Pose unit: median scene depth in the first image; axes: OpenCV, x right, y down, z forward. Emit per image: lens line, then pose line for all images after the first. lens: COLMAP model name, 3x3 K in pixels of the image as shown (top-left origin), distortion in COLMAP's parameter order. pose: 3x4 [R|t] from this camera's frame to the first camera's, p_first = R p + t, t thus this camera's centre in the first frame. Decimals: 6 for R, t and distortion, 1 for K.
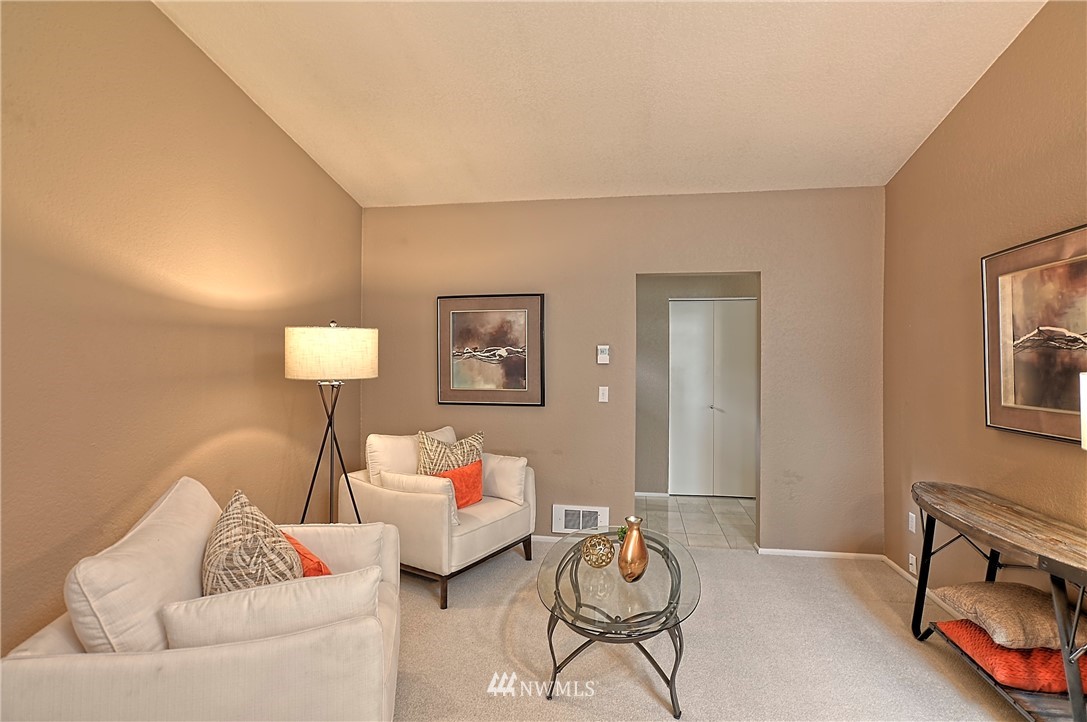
lens RADIAL K [[527.1, 0, 547.4], [0, 527.1, 361.1], [0, 0, 1]] dist [-0.004329, 0.021064]
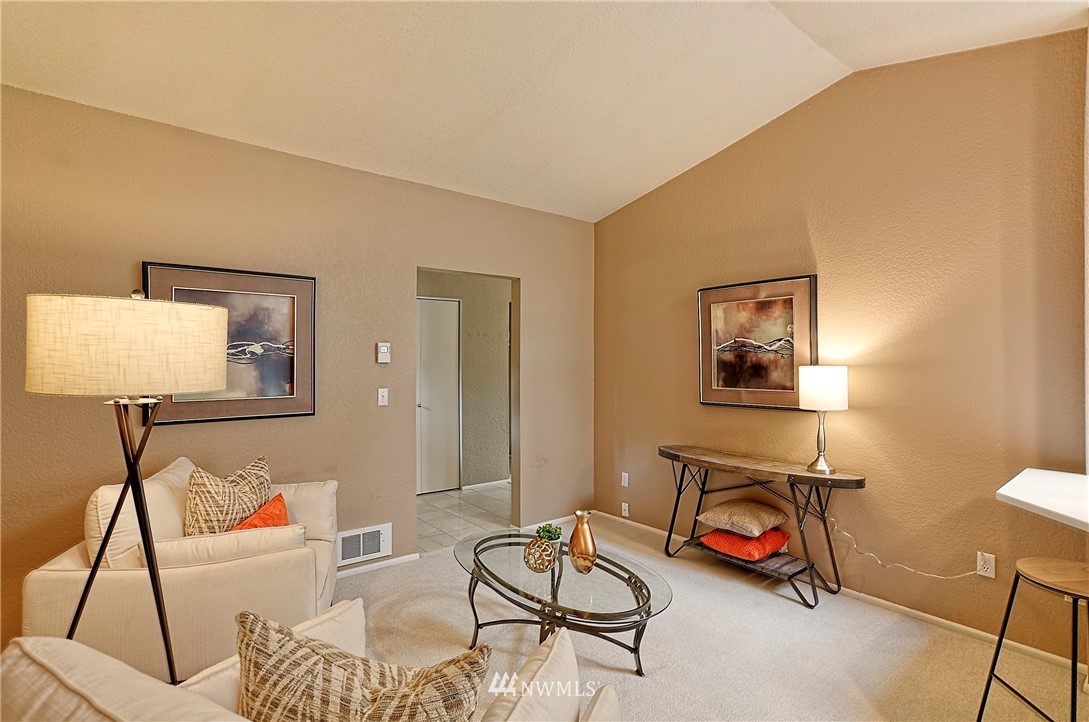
lens RADIAL K [[528.1, 0, 546.8], [0, 528.1, 358.1], [0, 0, 1]] dist [-0.004329, 0.021064]
pose [[0.673665, 0.000190, 0.739037, -0.565009], [0.001383, 0.999998, -0.001518, -0.002552], [-0.739035, 0.002045, 0.673663, 0.301815]]
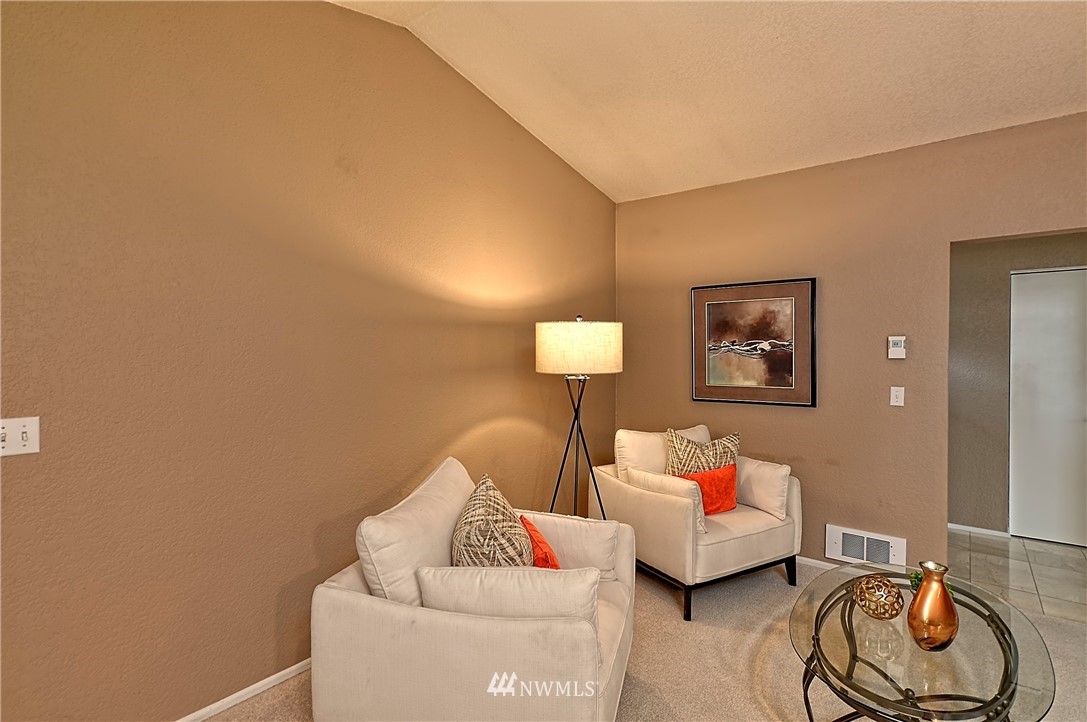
lens RADIAL K [[527.1, 0, 560.2], [0, 527.1, 360.8], [0, 0, 1]] dist [-0.004329, 0.021064]
pose [[0.882333, 0.005169, -0.470597, 0.046096], [-0.000504, 0.999949, 0.010037, -0.000013], [0.470625, -0.008619, 0.882291, 0.078871]]
